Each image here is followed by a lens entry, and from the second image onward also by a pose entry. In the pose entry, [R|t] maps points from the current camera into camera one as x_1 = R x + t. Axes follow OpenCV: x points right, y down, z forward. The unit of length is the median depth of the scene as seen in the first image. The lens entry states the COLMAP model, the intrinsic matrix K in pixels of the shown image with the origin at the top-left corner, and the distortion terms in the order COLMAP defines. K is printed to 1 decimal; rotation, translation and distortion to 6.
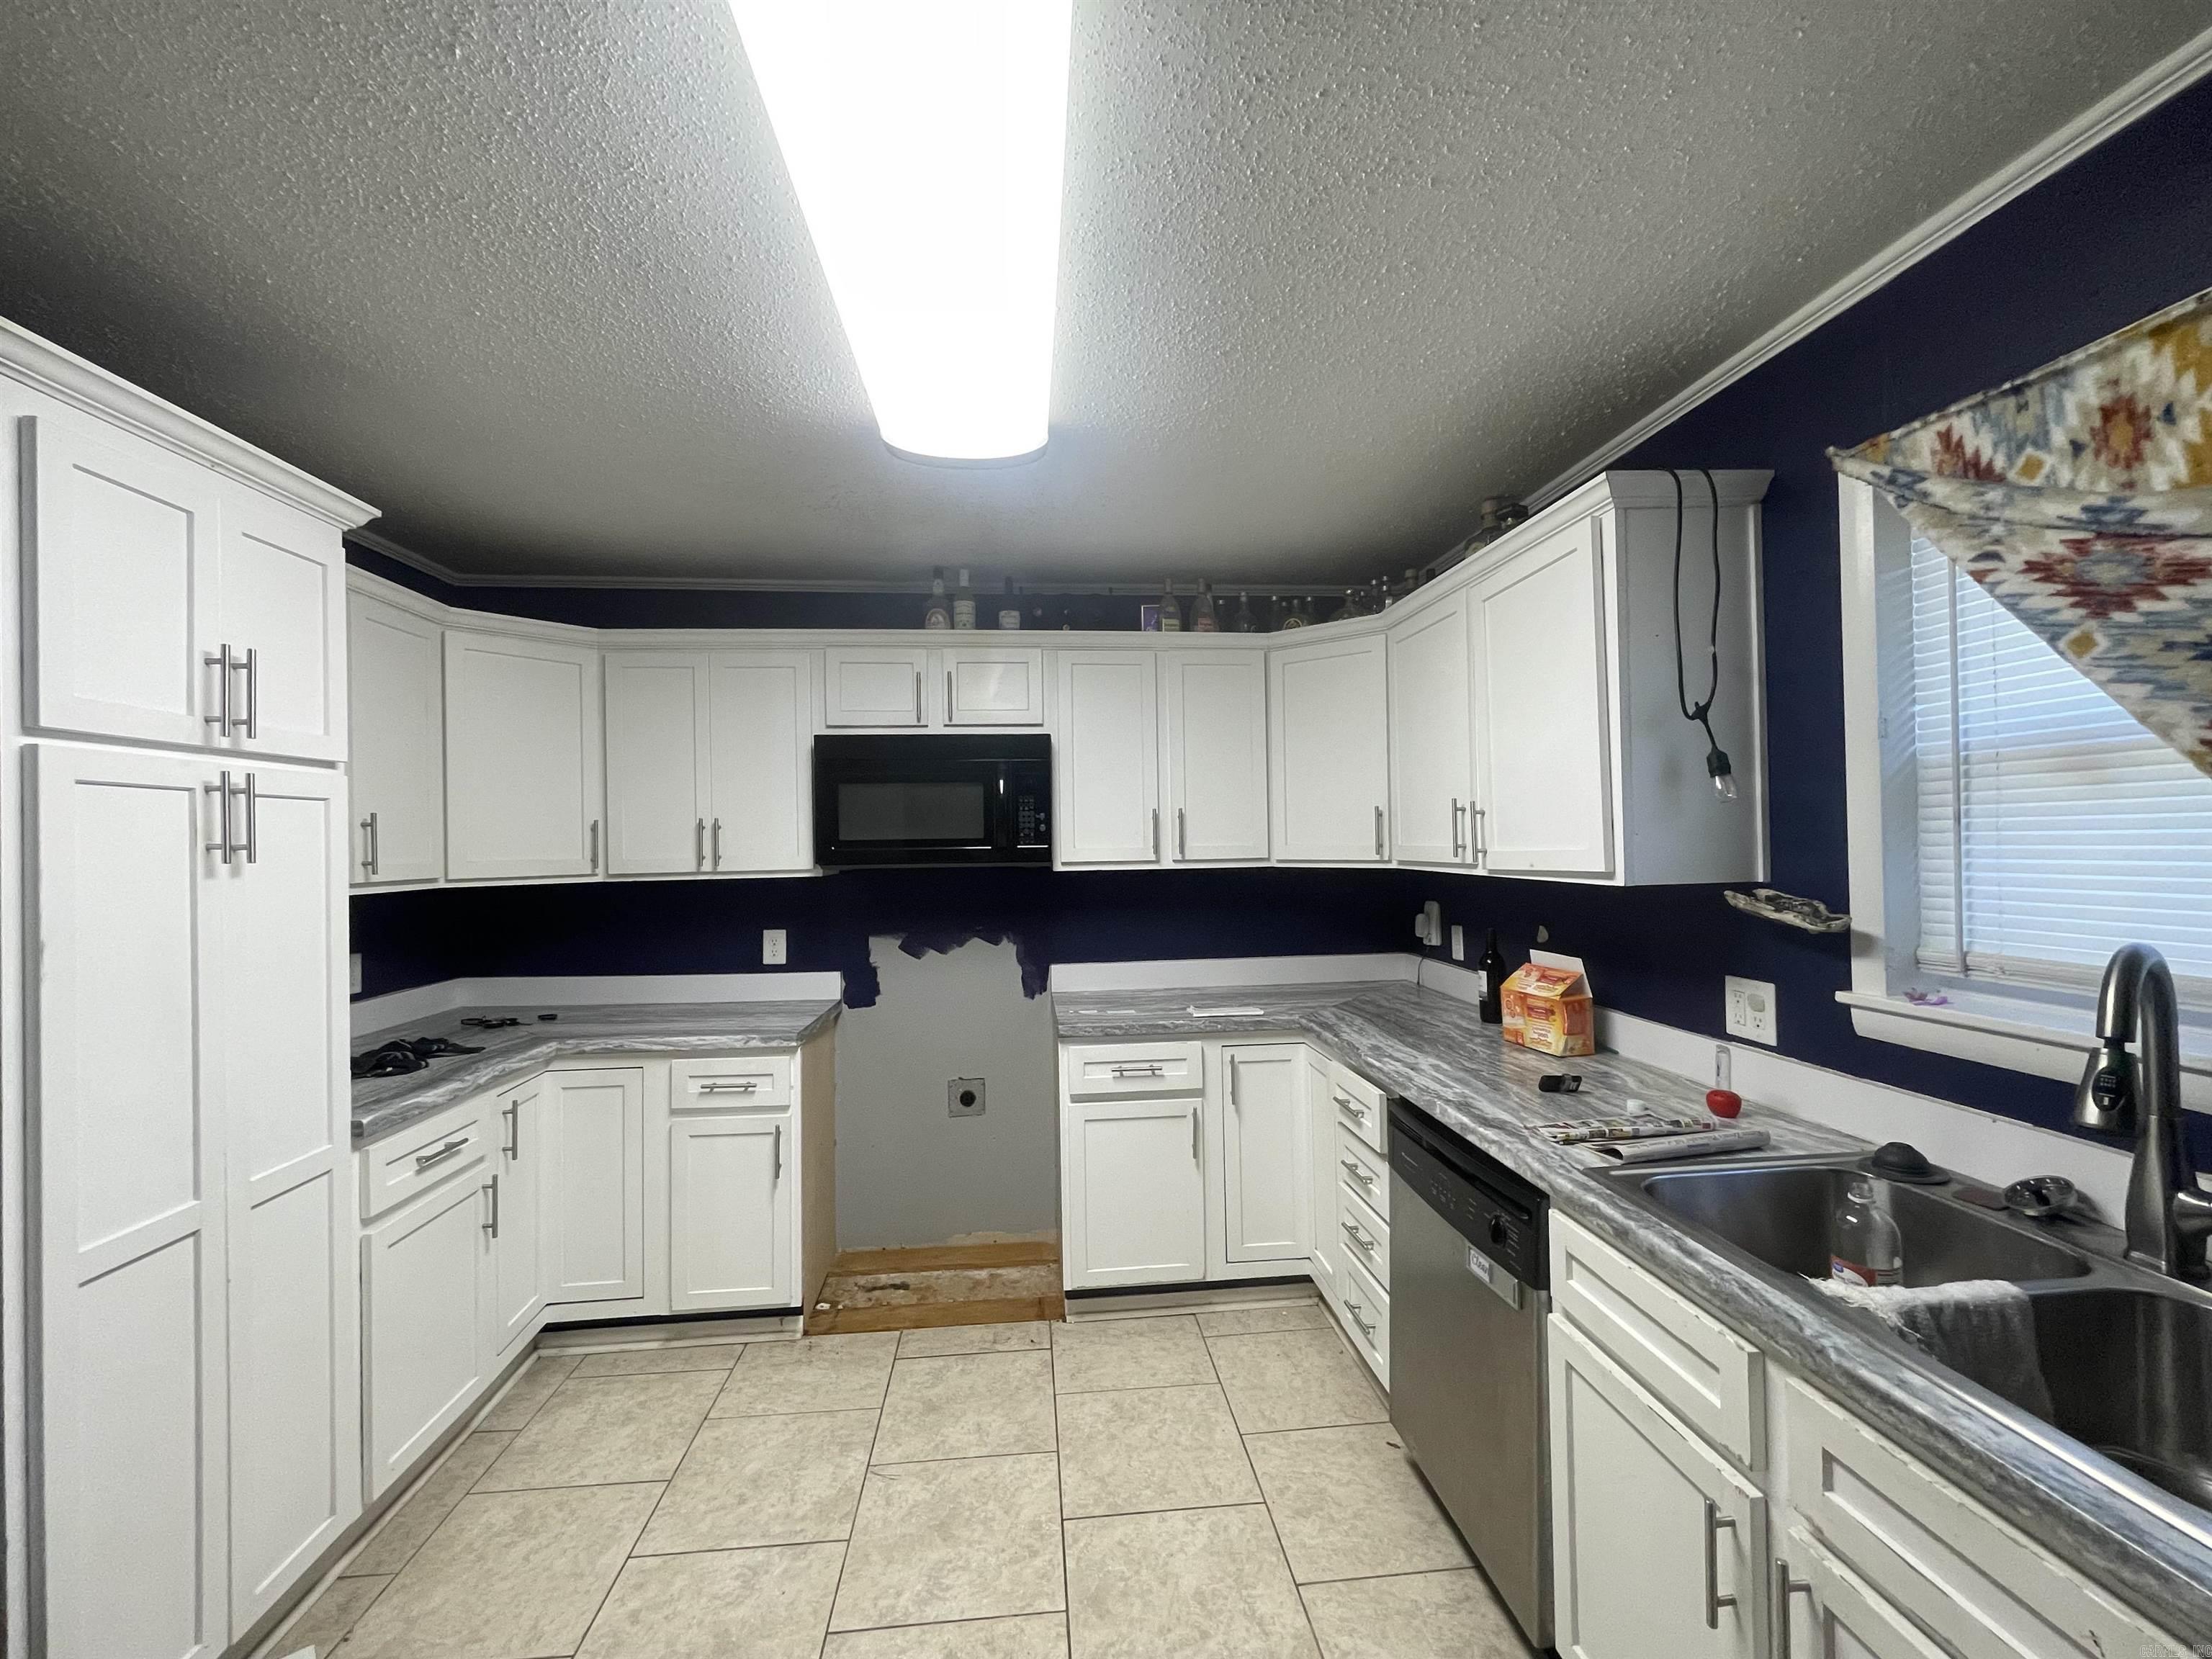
lens RADIAL K [[893.8, 0, 1111.5], [0, 893.8, 834.9], [0, 0, 1]] dist [-0.000483, -0.000559]
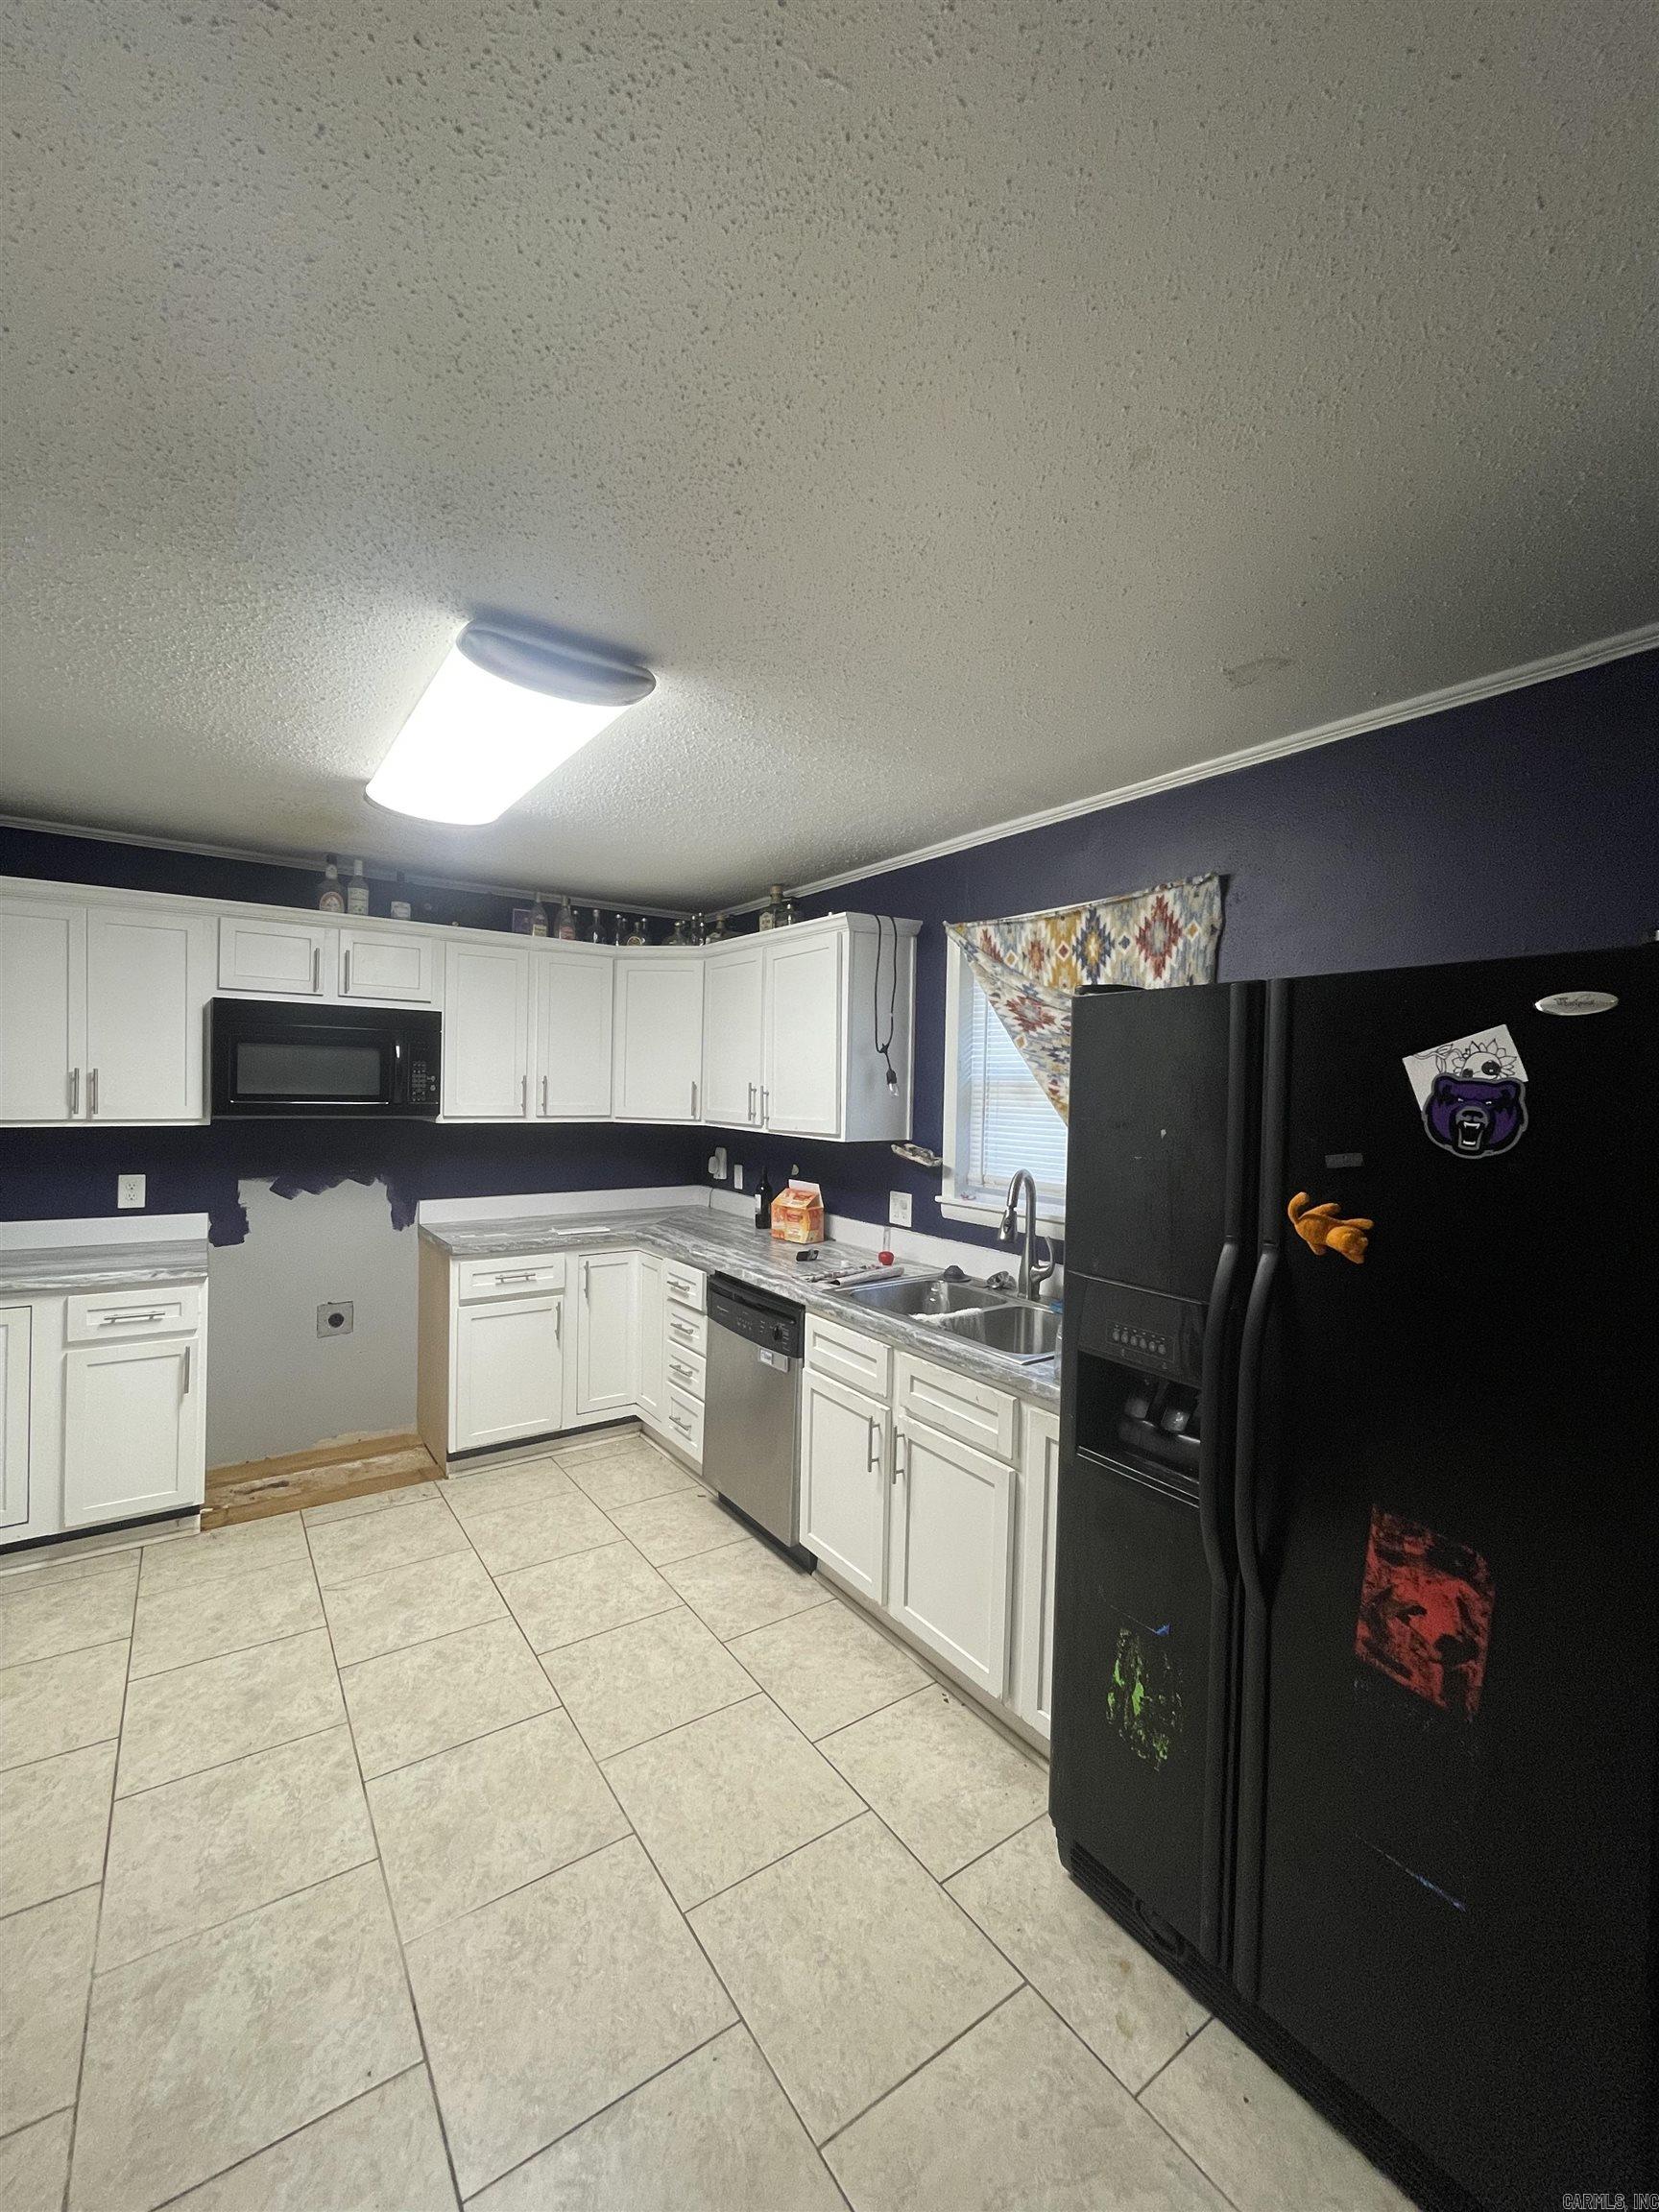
lens RADIAL K [[893.8, 0, 827.3], [0, 893.8, 1104.0], [0, 0, 1]] dist [-0.000483, -0.000559]
pose [[0.870203, 0.024252, 0.492097, -0.261161], [-0.039876, 0.998978, 0.021282, -0.042579], [-0.491078, -0.038143, 0.870280, -0.413827]]
